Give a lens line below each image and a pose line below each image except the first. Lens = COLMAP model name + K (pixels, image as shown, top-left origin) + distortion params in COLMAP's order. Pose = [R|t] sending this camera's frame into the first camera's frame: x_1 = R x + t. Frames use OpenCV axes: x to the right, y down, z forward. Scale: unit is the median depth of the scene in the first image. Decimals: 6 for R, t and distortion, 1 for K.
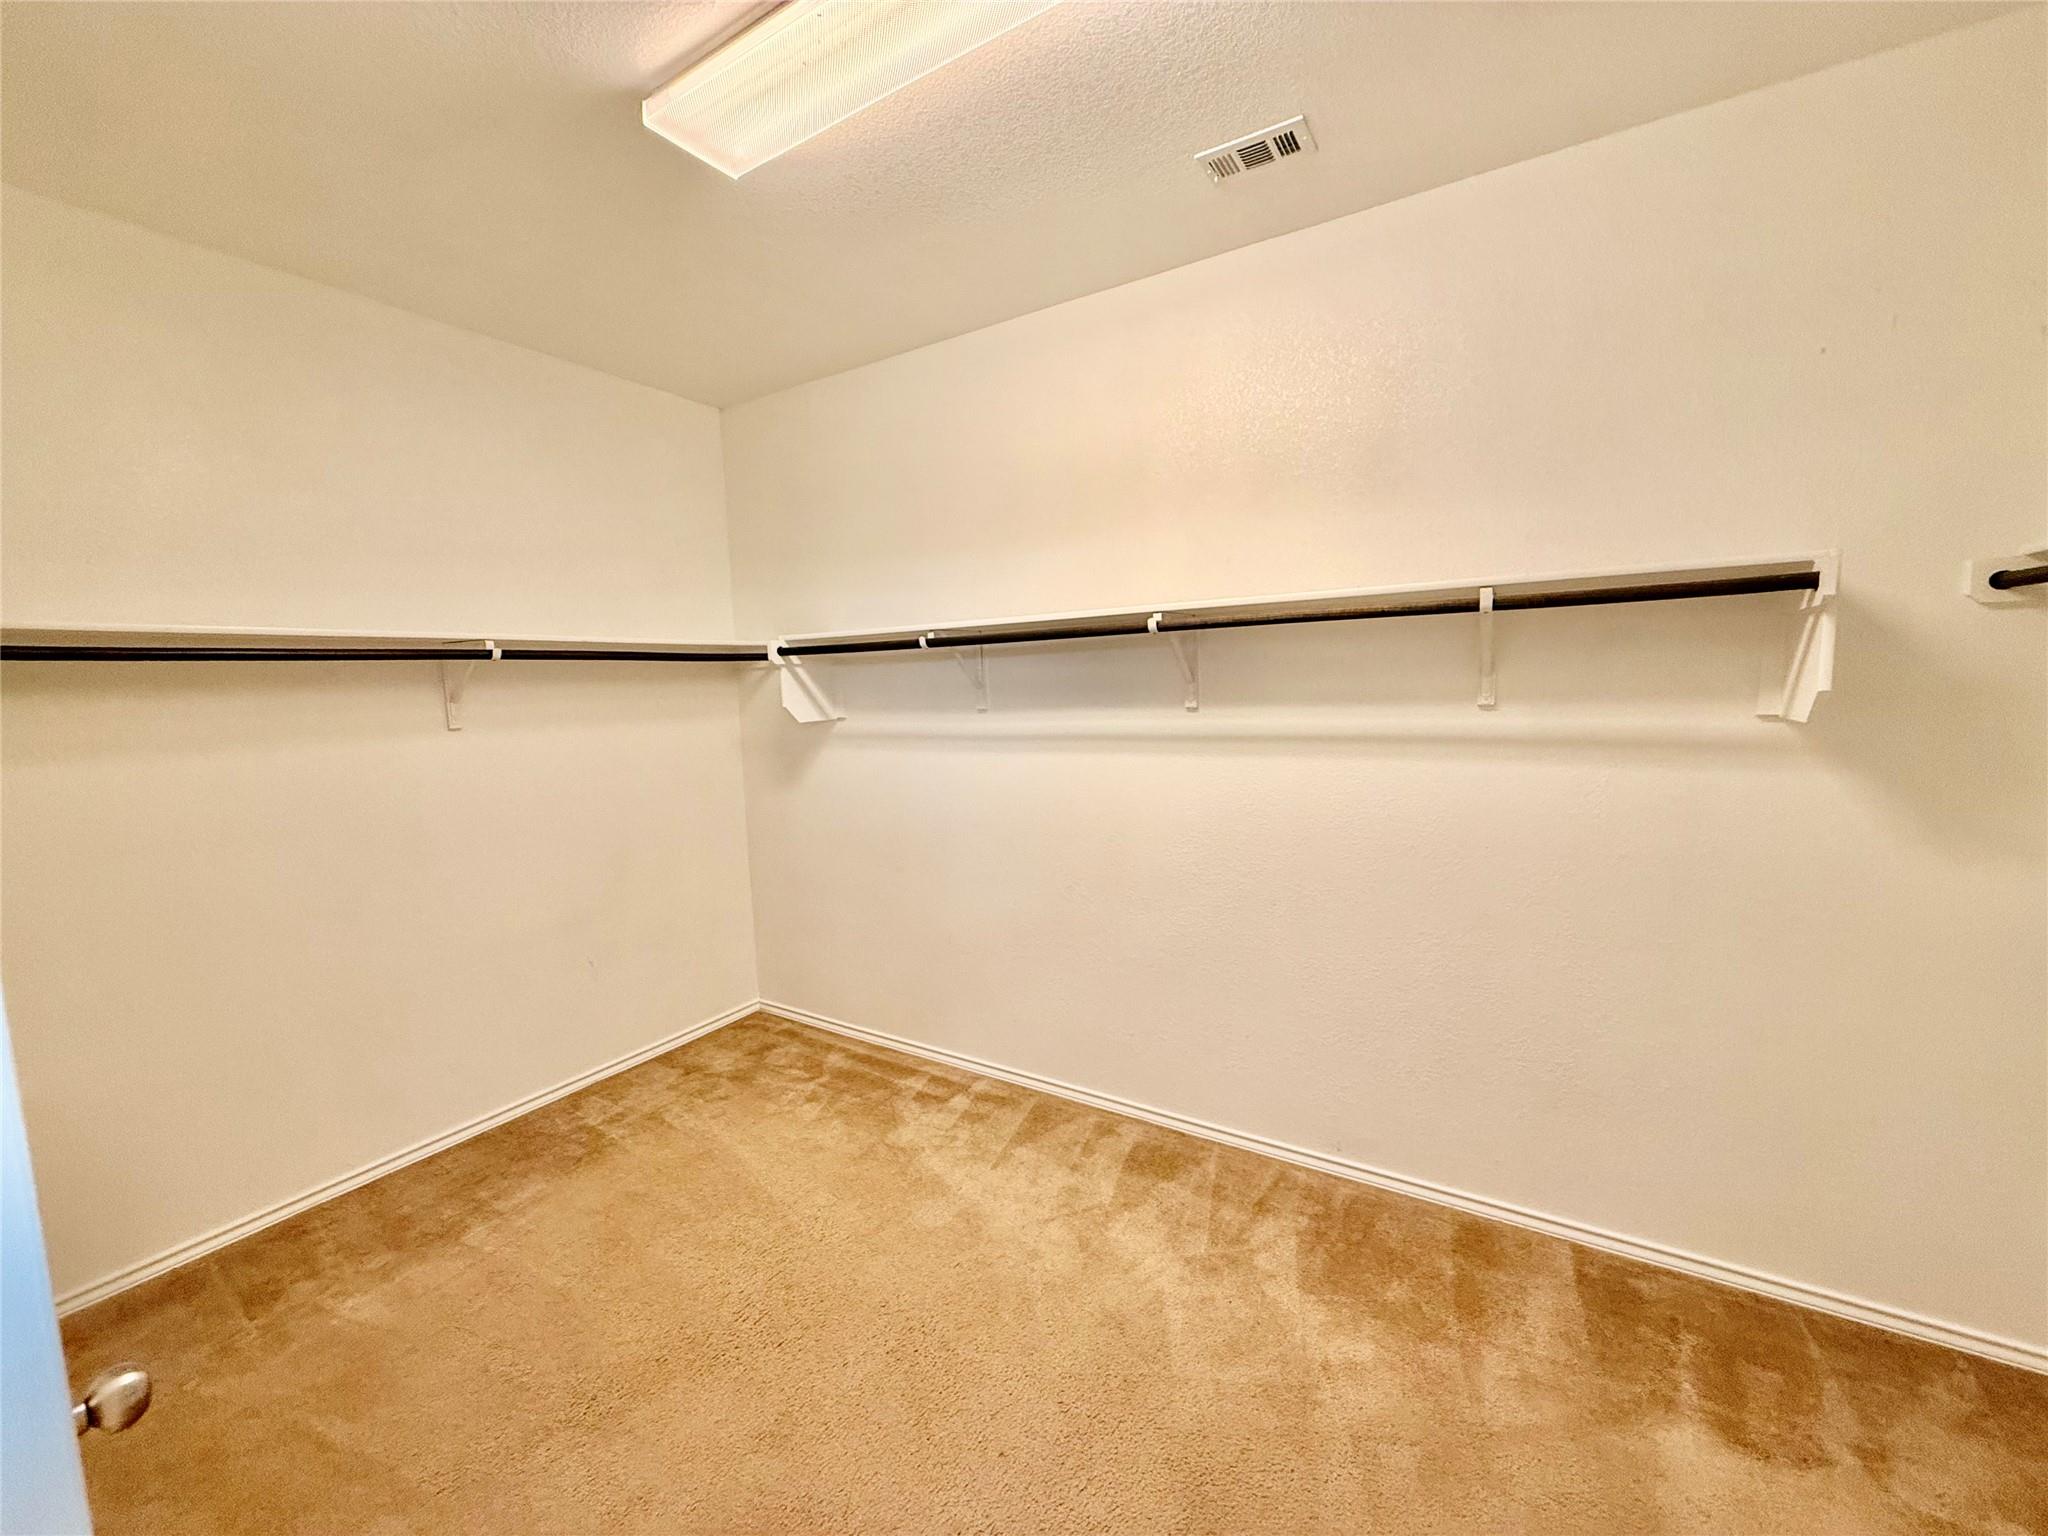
lens RADIAL K [[813.4, 0, 1027.6], [0, 813.4, 765.4], [0, 0, 1]] dist [0.001211, 0.000020]
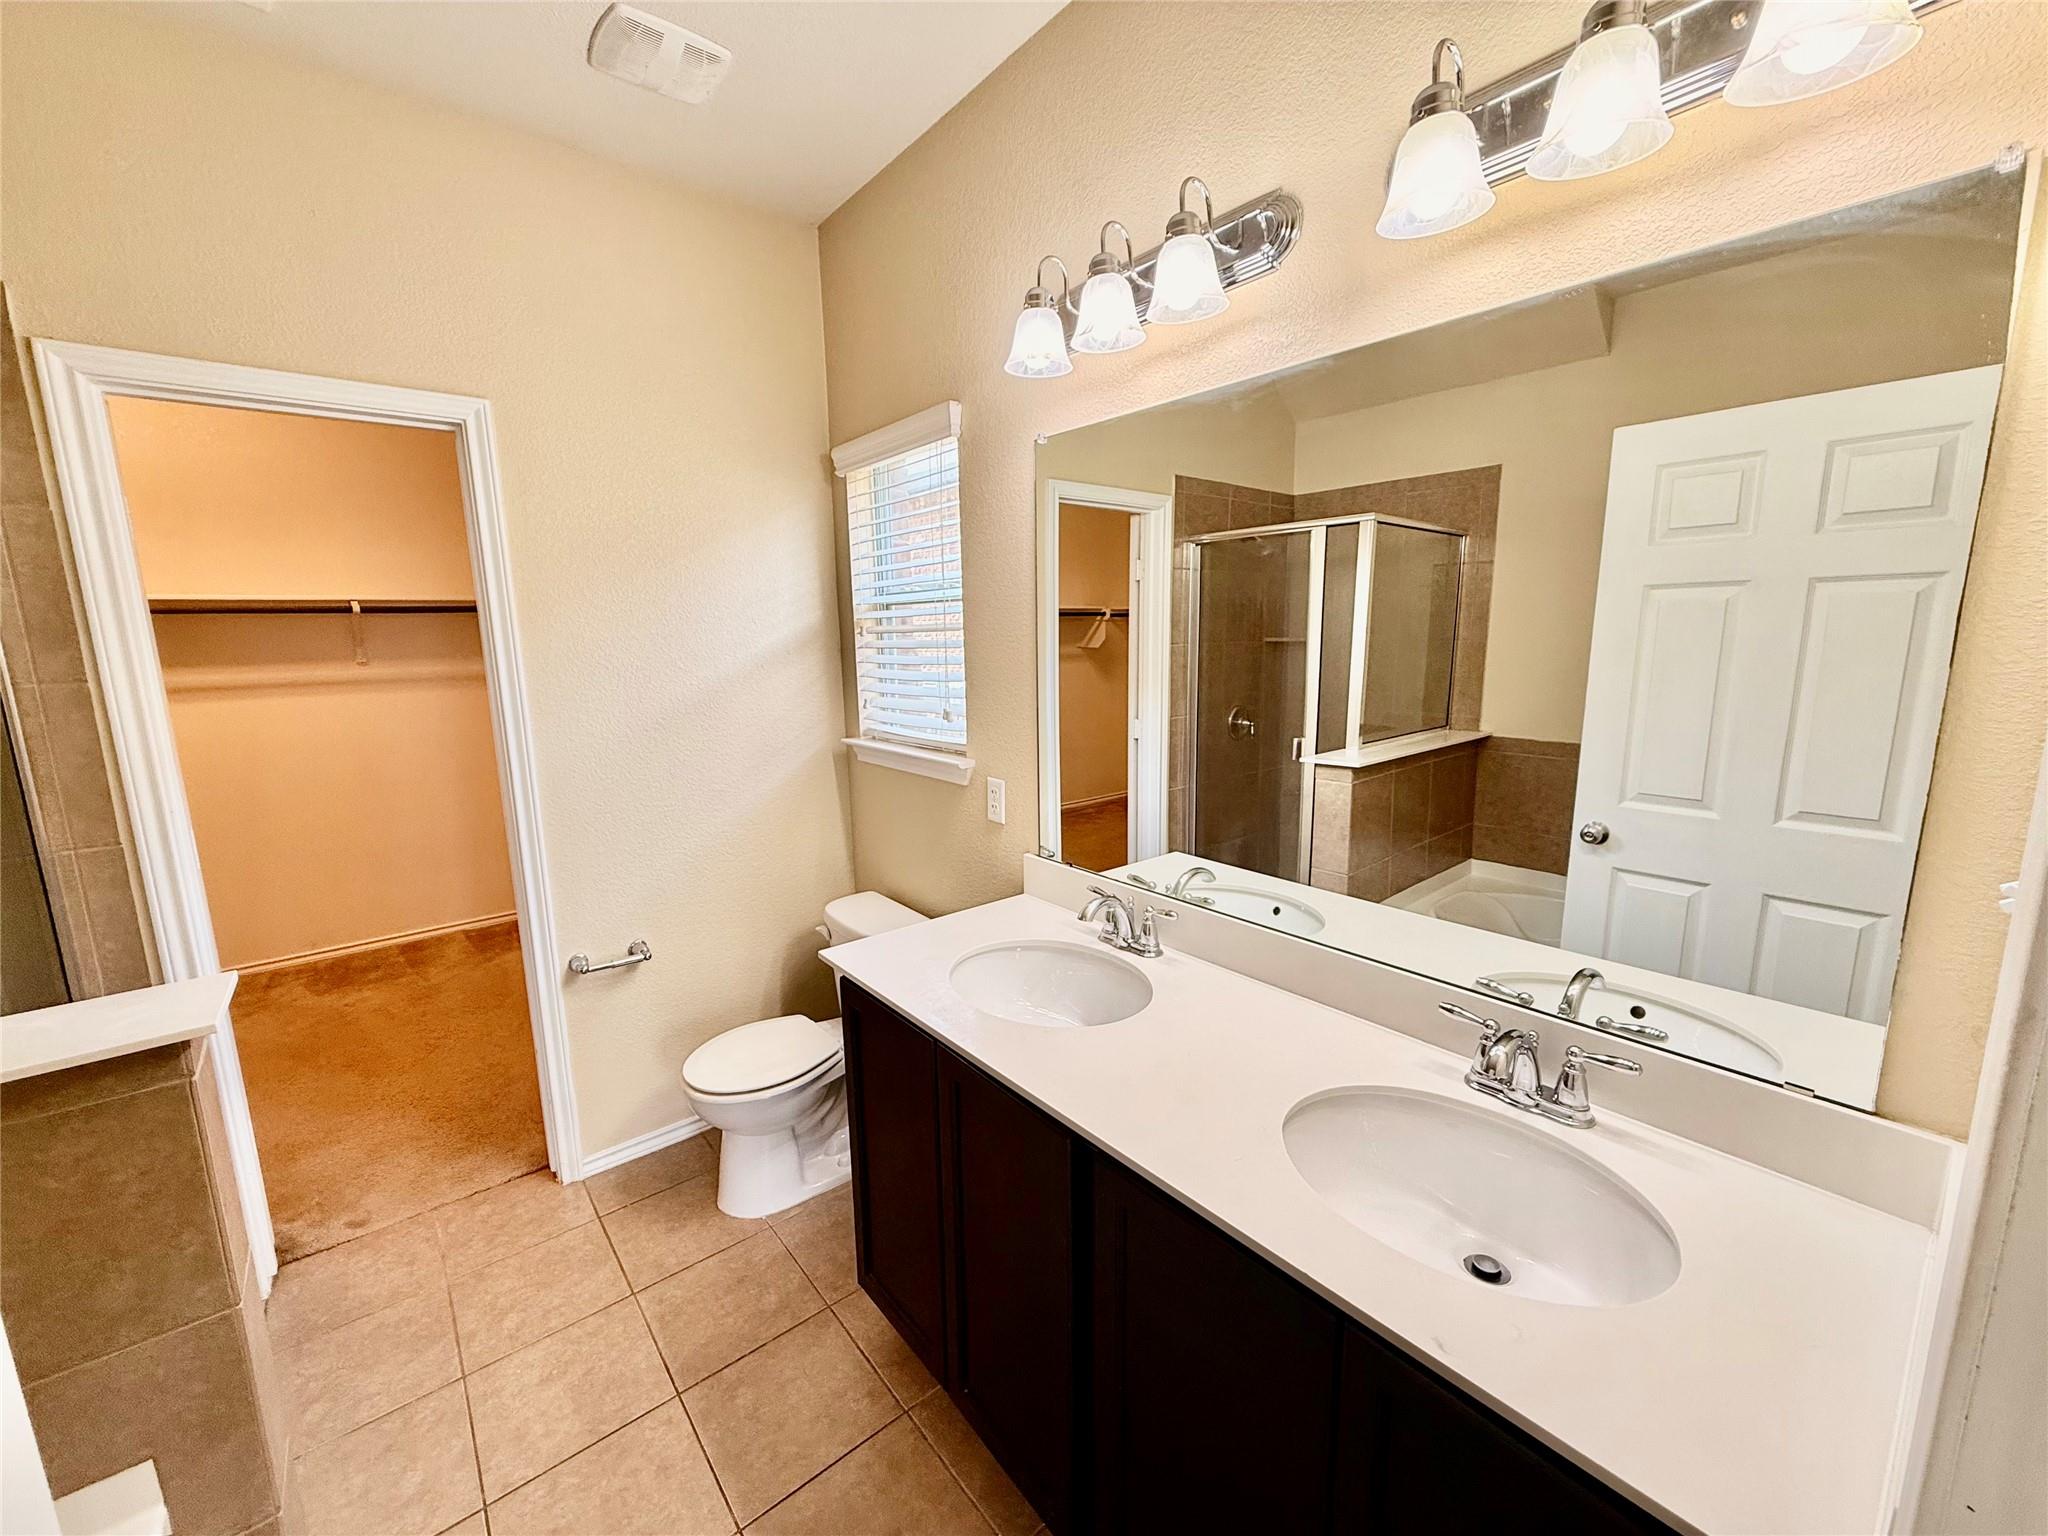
lens RADIAL K [[813.4, 0, 1023.8], [0, 813.4, 776.3], [0, 0, 1]] dist [0.001211, 0.000020]
pose [[0.318264, -0.142086, 0.937294, -0.785734], [0.110518, 0.987524, 0.112174, 0.150146], [-0.941538, 0.067887, 0.329996, -1.087186]]
